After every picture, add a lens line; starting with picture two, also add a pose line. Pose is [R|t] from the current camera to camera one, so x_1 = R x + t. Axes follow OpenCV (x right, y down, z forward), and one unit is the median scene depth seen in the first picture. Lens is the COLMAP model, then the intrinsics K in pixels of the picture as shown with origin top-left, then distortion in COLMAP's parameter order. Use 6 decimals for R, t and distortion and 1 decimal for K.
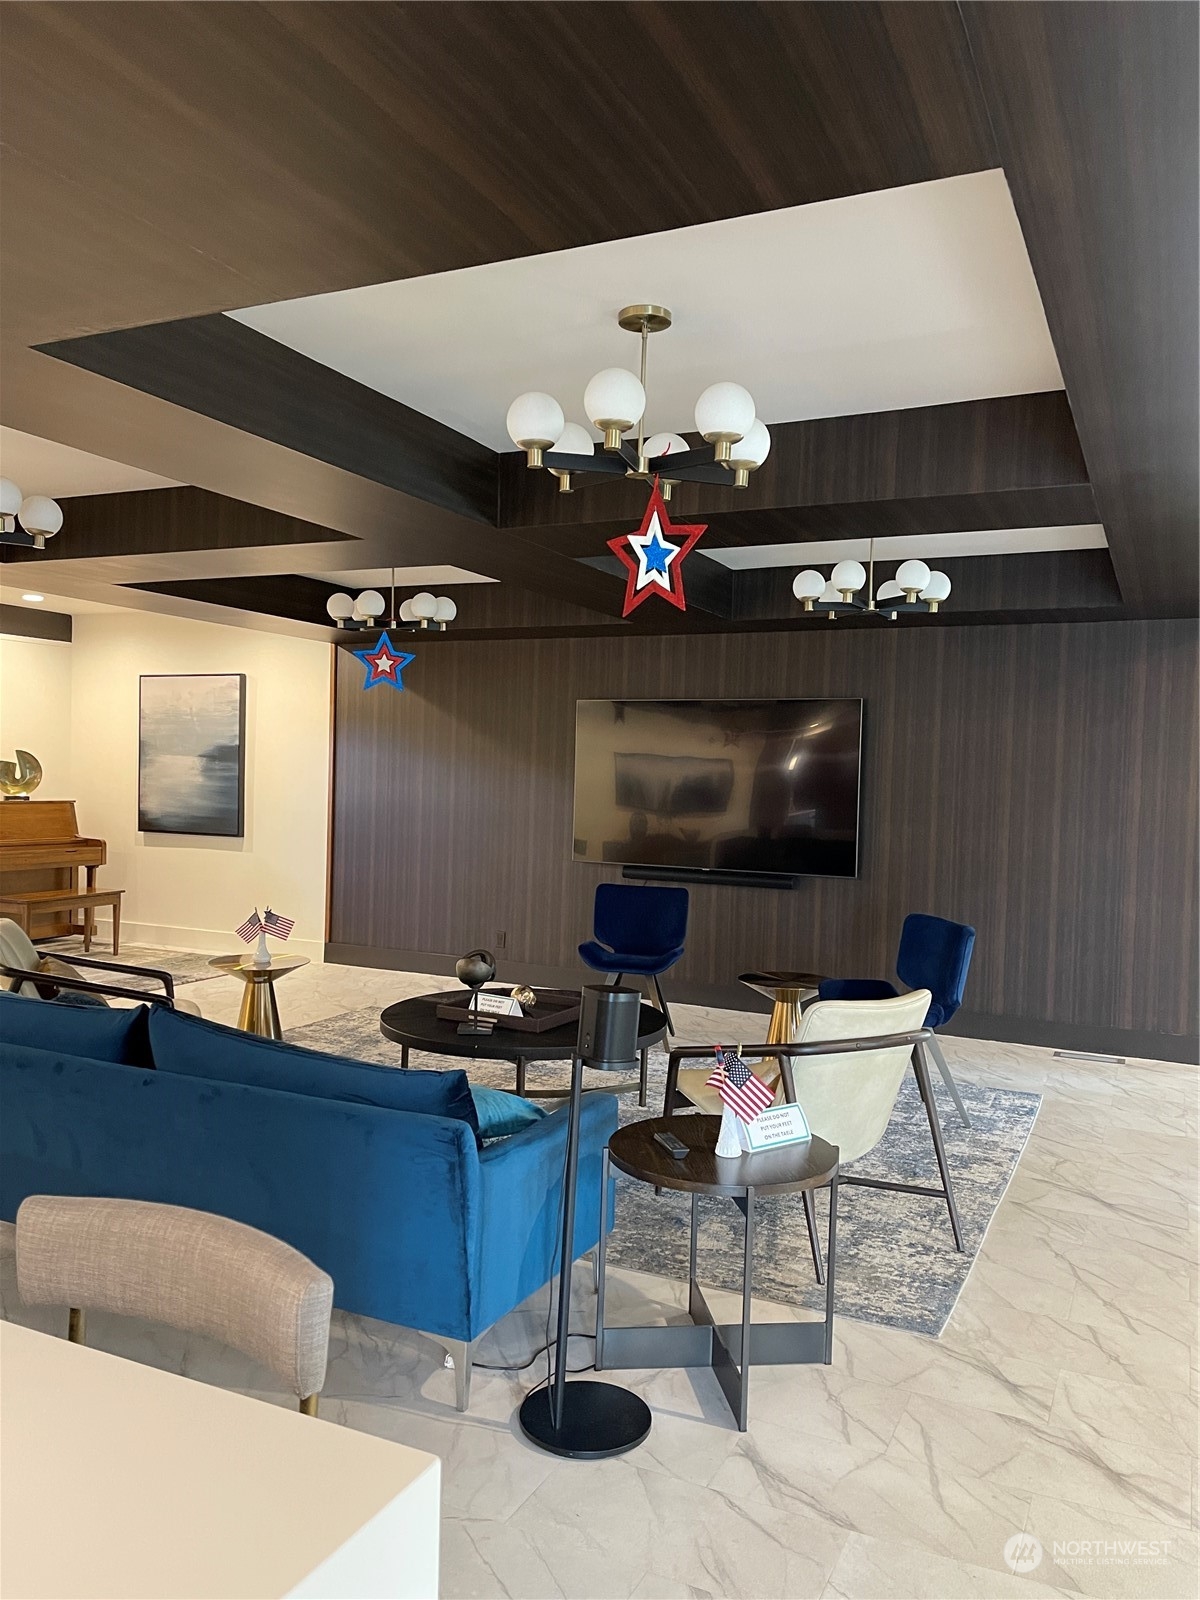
lens RADIAL K [[1197.7, 0, 600.0], [0, 1197.7, 800.0], [0, 0, 1]] dist [0.098873, -0.134917]
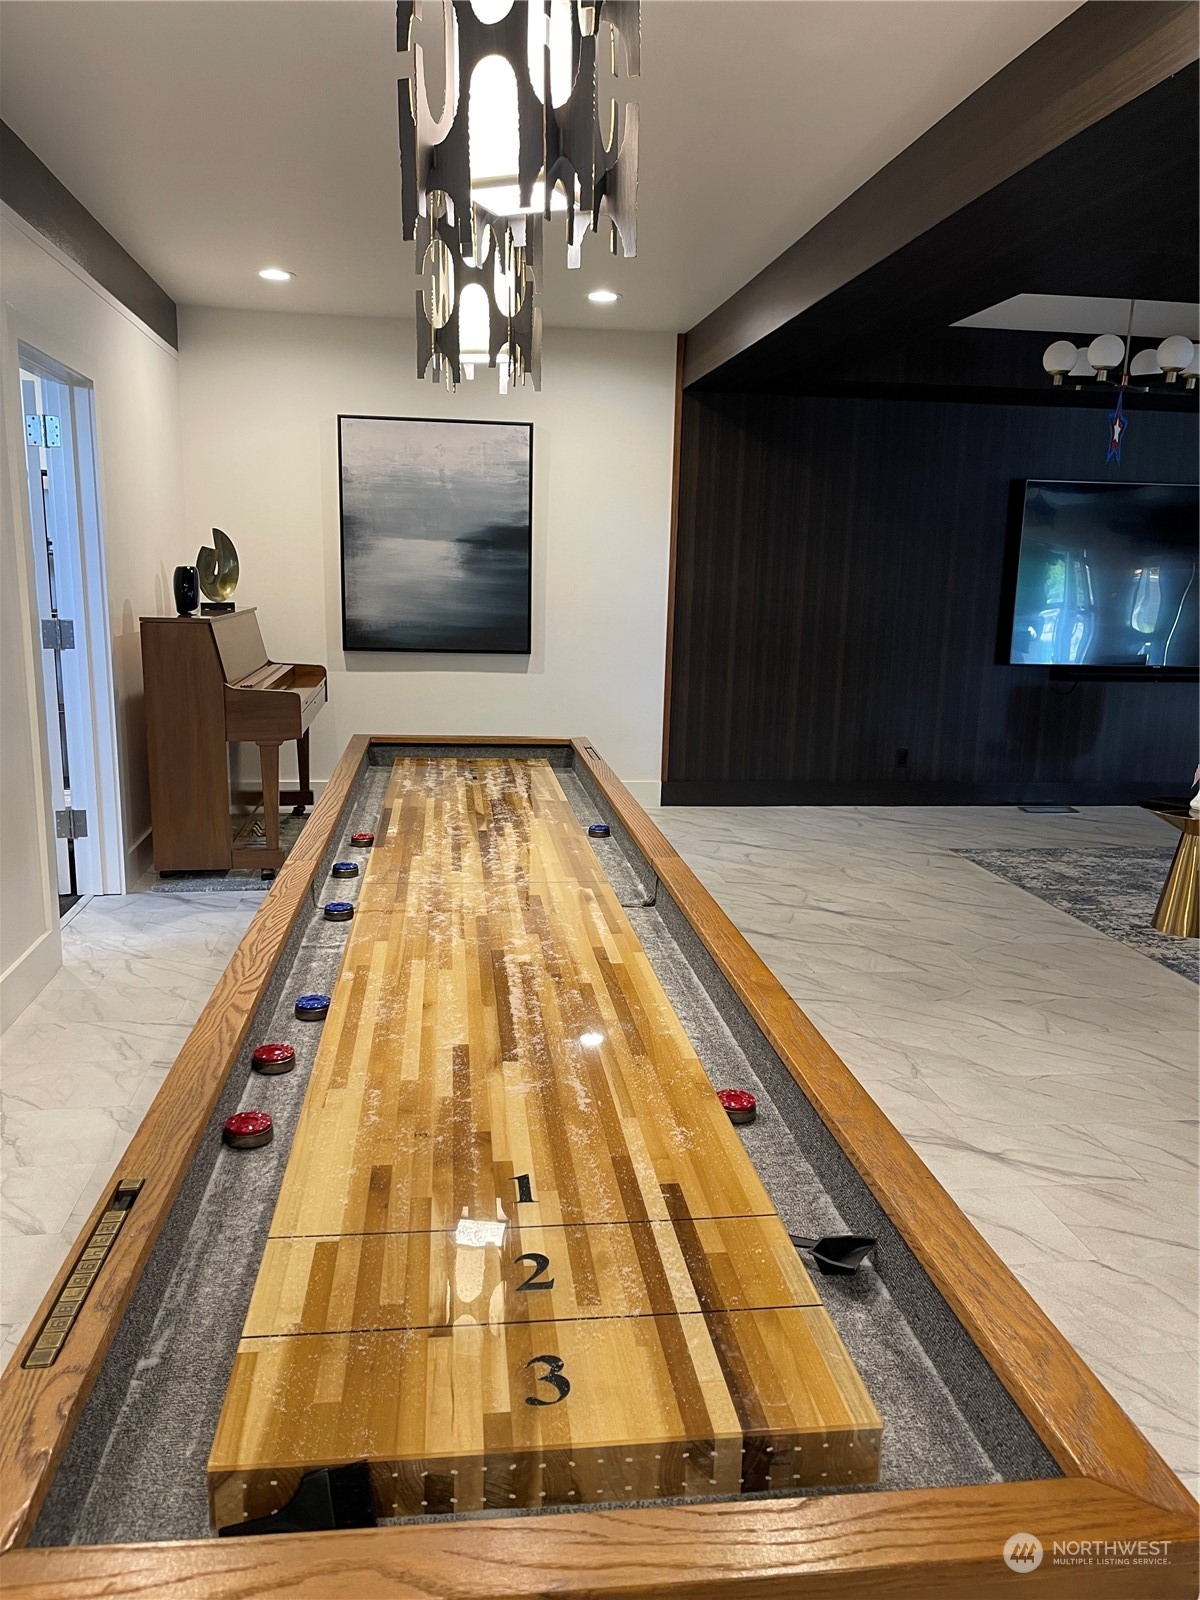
lens RADIAL K [[1197.7, 0, 600.0], [0, 1197.7, 800.0], [0, 0, 1]] dist [0.098873, -0.134917]
pose [[0.833807, -0.111463, 0.540686, -0.664149], [0.006841, 0.981416, 0.191770, -0.022054], [-0.552013, -0.156201, 0.819074, 0.349123]]
